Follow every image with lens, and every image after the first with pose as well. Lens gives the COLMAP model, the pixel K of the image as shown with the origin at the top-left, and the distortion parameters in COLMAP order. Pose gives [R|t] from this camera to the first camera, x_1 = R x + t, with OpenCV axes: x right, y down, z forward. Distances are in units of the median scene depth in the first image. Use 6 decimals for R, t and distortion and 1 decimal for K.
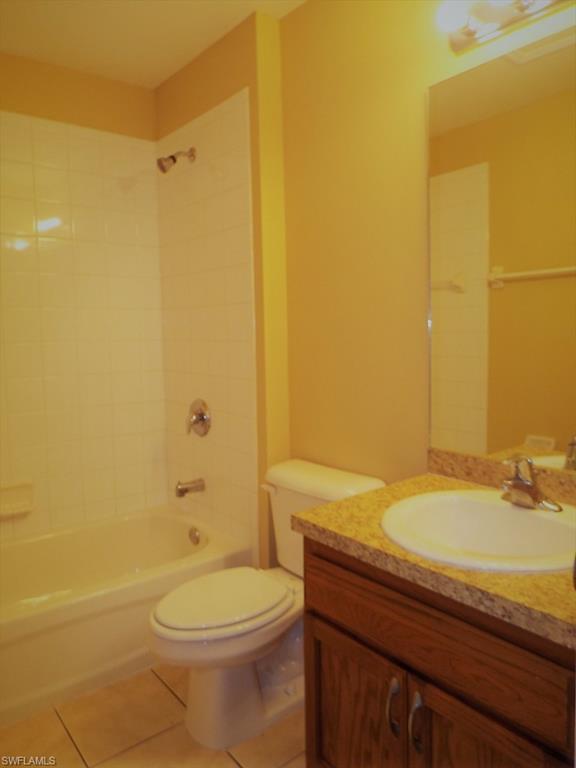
lens RADIAL K [[549.8, 0, 287.4], [0, 549.8, 387.0], [0, 0, 1]] dist [-0.015975, -0.015779]
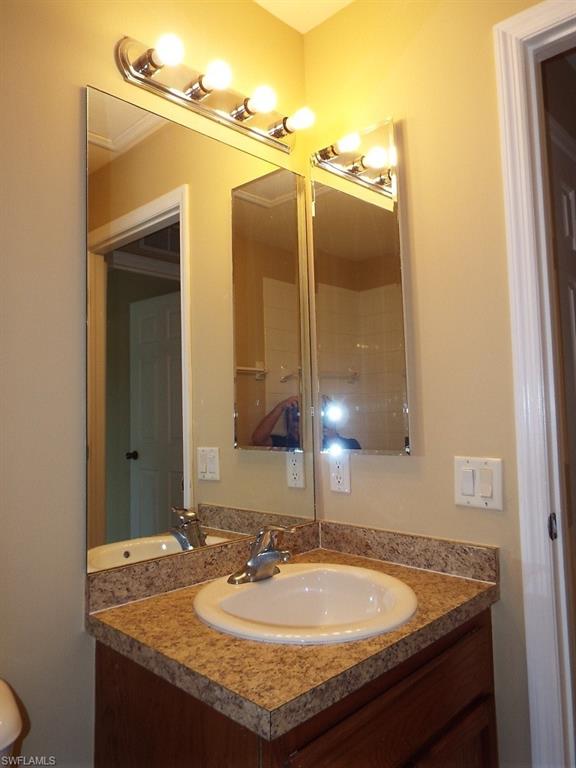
lens RADIAL K [[549.8, 0, 282.2], [0, 549.8, 376.6], [0, 0, 1]] dist [-0.015975, -0.015779]
pose [[-0.137091, 0.110401, 0.984387, -0.569919], [0.127943, 0.987419, -0.092923, -0.043698], [-0.982261, 0.113207, -0.149491, 1.045717]]
